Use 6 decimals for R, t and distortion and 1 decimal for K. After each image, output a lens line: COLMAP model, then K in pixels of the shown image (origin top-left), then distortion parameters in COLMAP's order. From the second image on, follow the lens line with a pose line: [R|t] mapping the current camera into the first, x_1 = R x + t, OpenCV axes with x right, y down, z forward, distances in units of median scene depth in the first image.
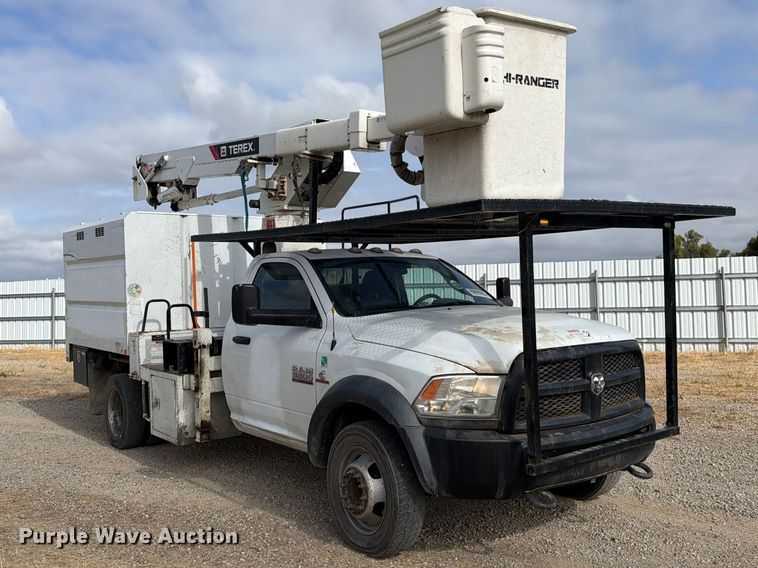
lens RADIAL K [[734.8, 0, 368.2], [0, 734.8, 285.8], [0, 0, 1]] dist [0.132134, -0.247101]
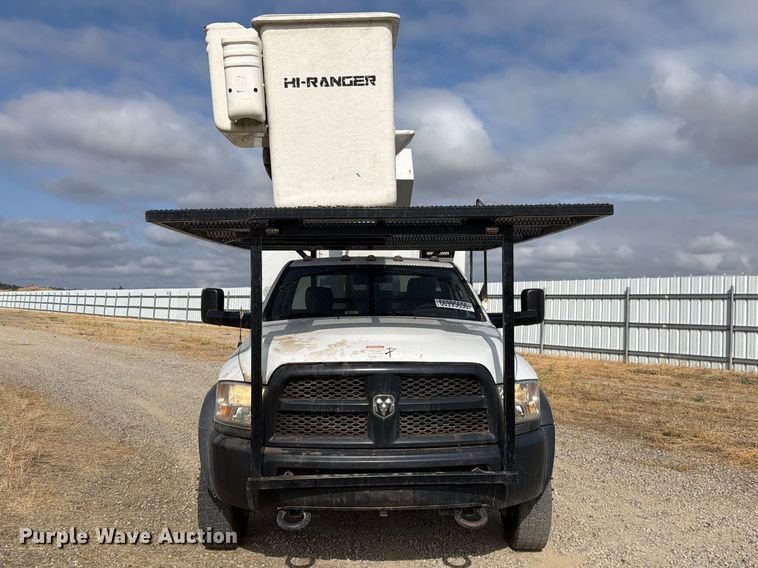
lens RADIAL K [[734.8, 0, 368.2], [0, 734.8, 285.8], [0, 0, 1]] dist [0.132134, -0.247101]
pose [[0.822952, 0.021672, -0.567697, 0.583310], [-0.026224, 0.999656, 0.000147, -0.011062], [0.567505, 0.014766, 0.823238, 0.180088]]
